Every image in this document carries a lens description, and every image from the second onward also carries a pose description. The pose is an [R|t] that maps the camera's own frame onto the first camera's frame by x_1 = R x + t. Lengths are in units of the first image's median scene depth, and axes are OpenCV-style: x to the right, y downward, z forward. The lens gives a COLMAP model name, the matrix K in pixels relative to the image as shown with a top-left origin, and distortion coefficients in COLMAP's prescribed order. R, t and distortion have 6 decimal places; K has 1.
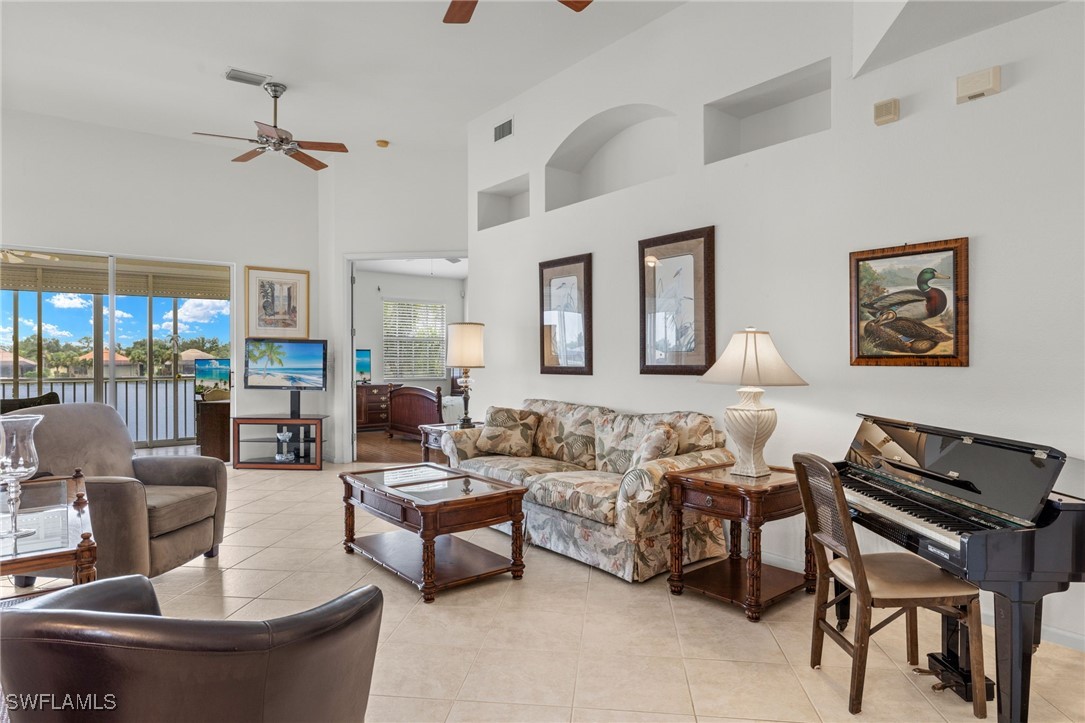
lens RADIAL K [[621.9, 0, 539.7], [0, 621.9, 363.9], [0, 0, 1]] dist [0.007195, -0.002923]
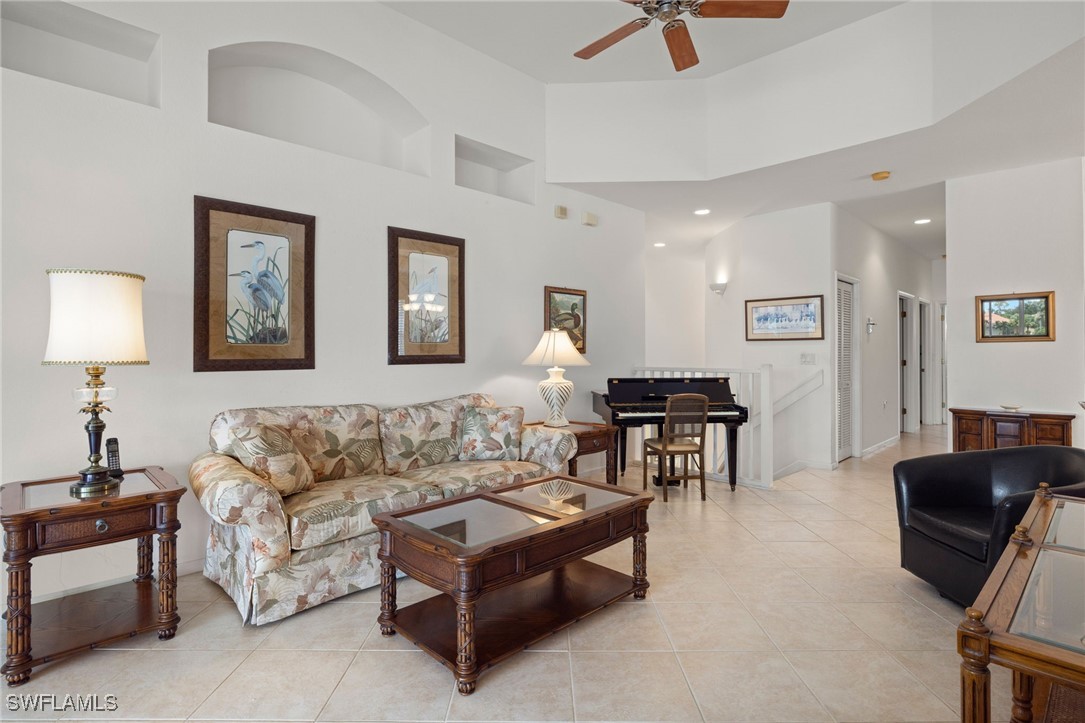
lens RADIAL K [[543.0, 0, 539.3], [0, 543.0, 351.2], [0, 0, 1]] dist [0.003421, -0.000563]
pose [[-0.079473, 0.014699, 0.996729, -0.752272], [0.018230, 0.999745, -0.013290, 0.011366], [-0.996670, 0.017114, -0.079721, 0.910311]]
